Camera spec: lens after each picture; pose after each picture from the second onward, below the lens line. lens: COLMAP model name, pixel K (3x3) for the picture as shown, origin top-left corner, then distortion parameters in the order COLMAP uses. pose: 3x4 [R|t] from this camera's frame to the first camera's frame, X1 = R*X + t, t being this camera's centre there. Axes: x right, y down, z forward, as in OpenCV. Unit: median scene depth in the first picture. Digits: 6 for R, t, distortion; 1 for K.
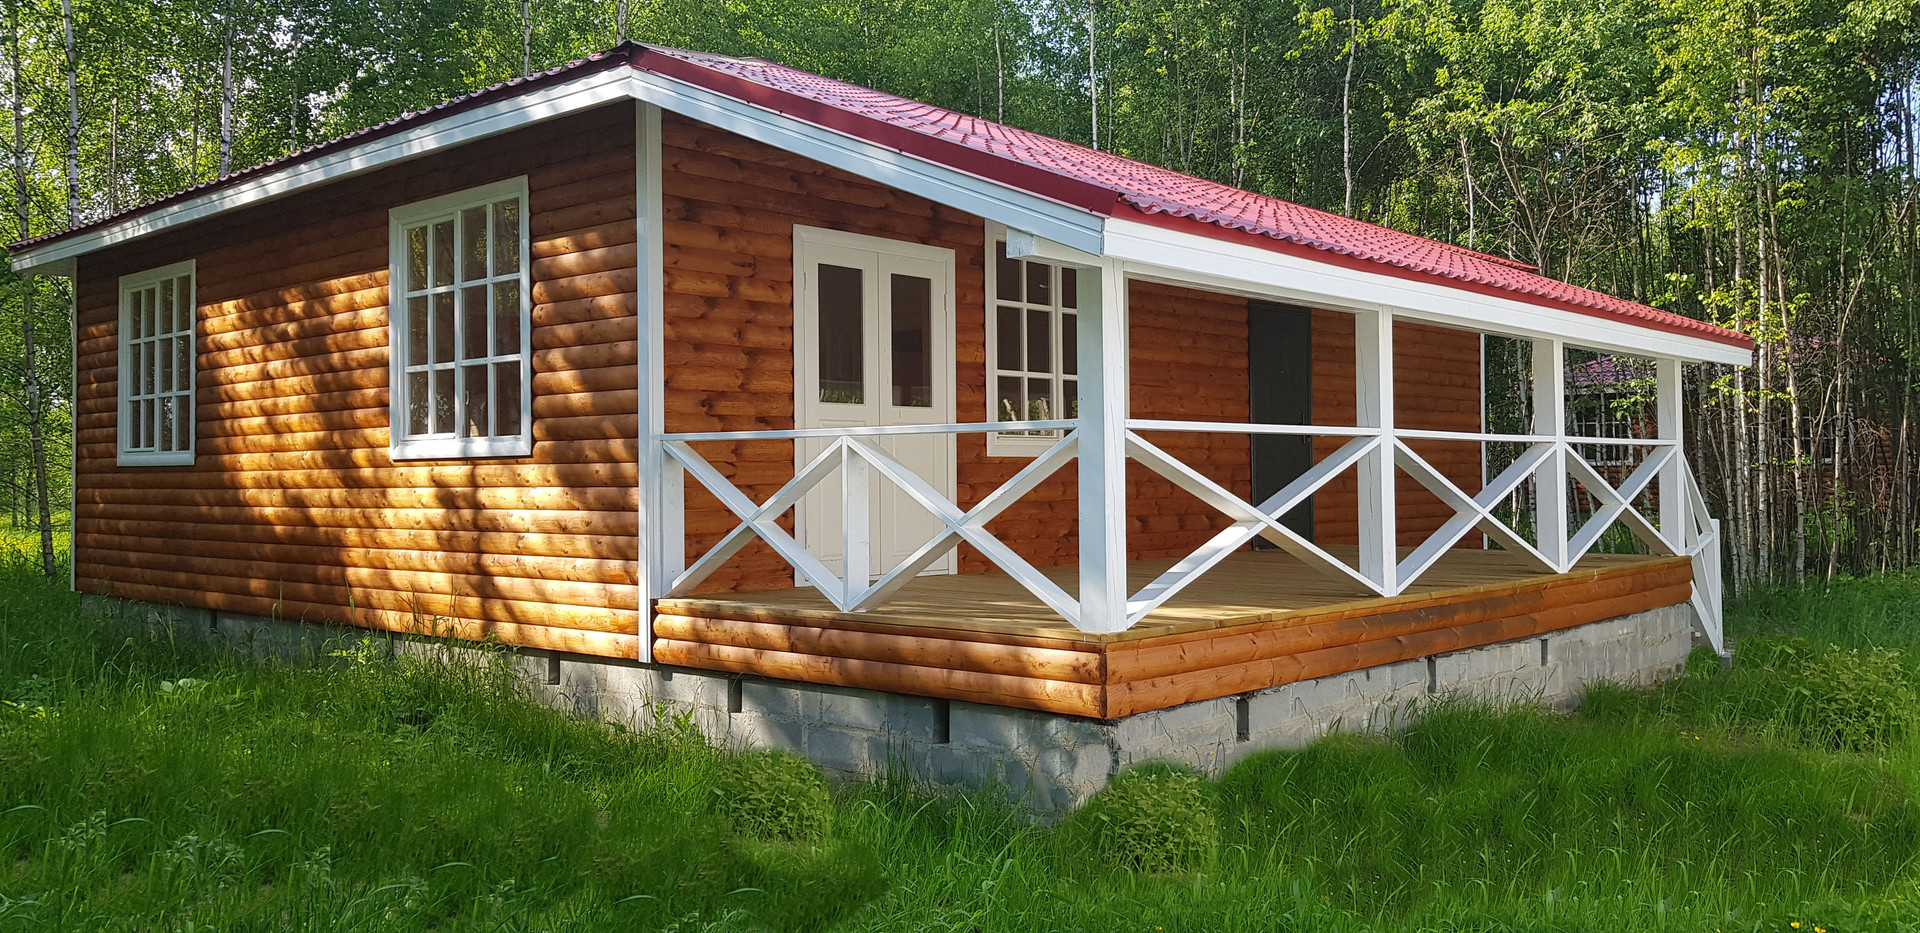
lens RADIAL K [[1482.8, 0, 962.0], [0, 1482.8, 448.7], [0, 0, 1]] dist [0.049191, -0.054898]
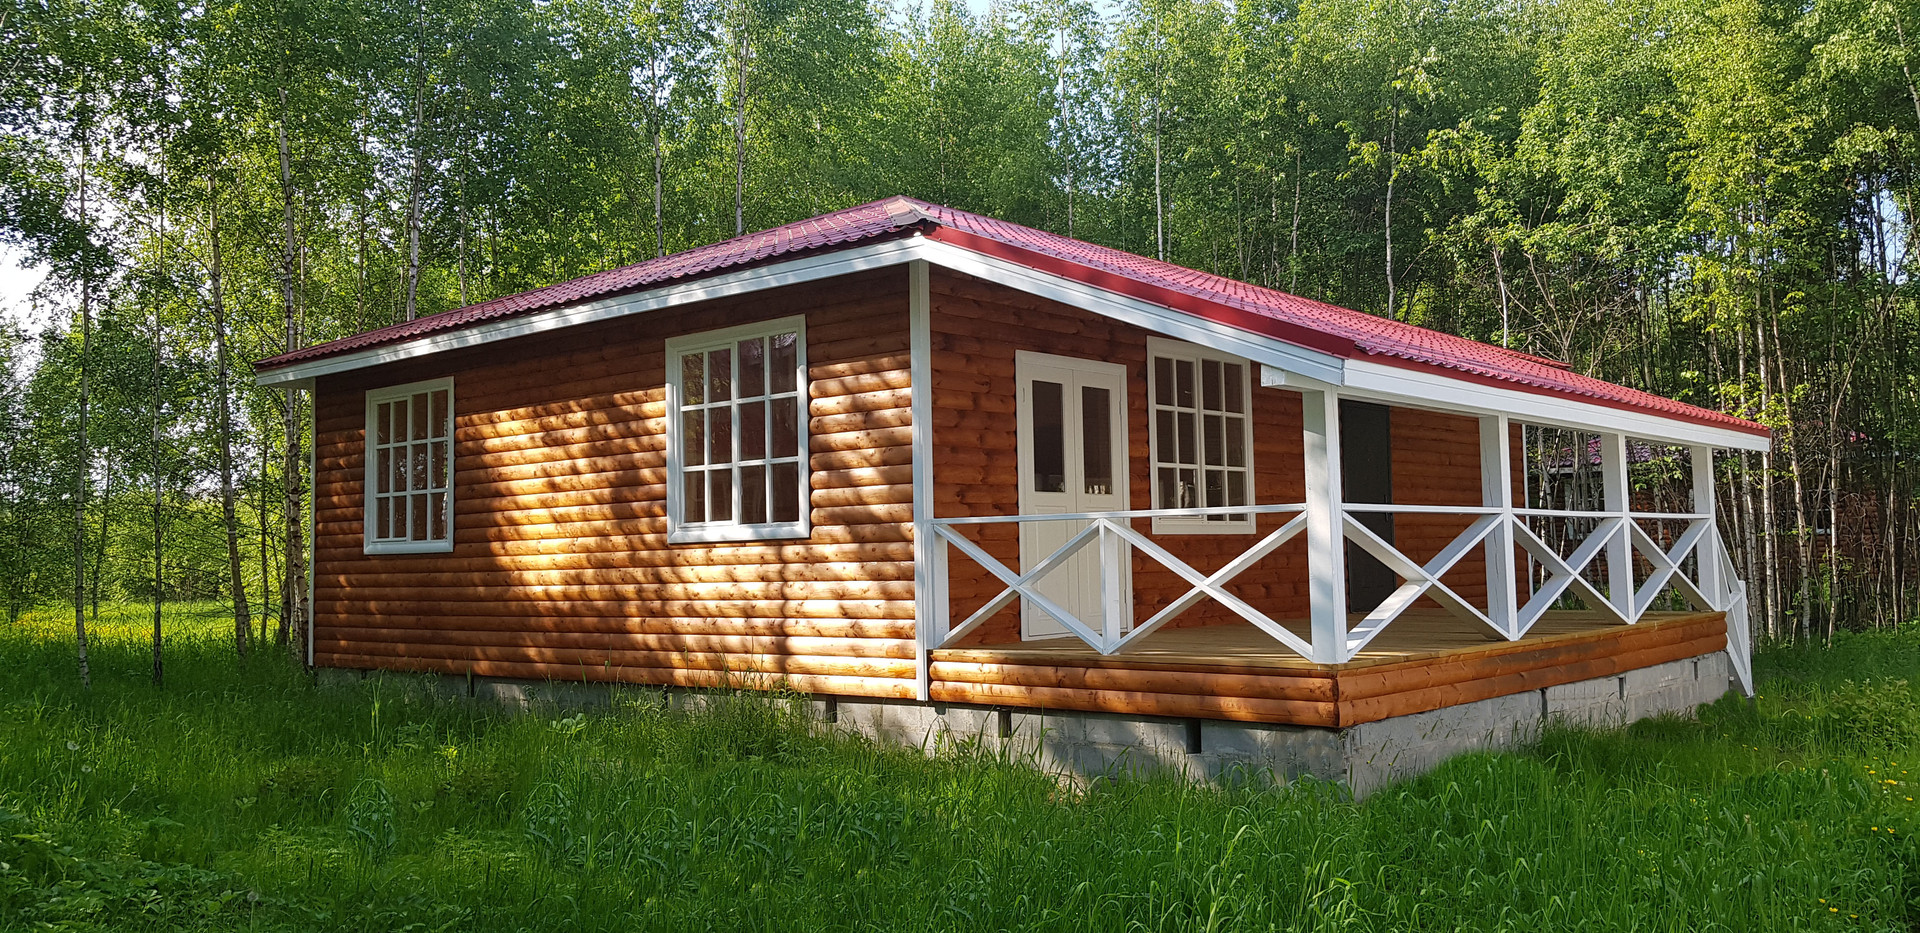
lens RADIAL K [[1482.8, 0, 963.8], [0, 1482.8, 466.7], [0, 0, 1]] dist [0.049191, -0.054898]
pose [[0.999767, -0.012610, 0.017538, -0.169812], [0.013354, 0.998987, -0.042968, 0.000004], [-0.016979, 0.043192, 0.998923, -0.225920]]
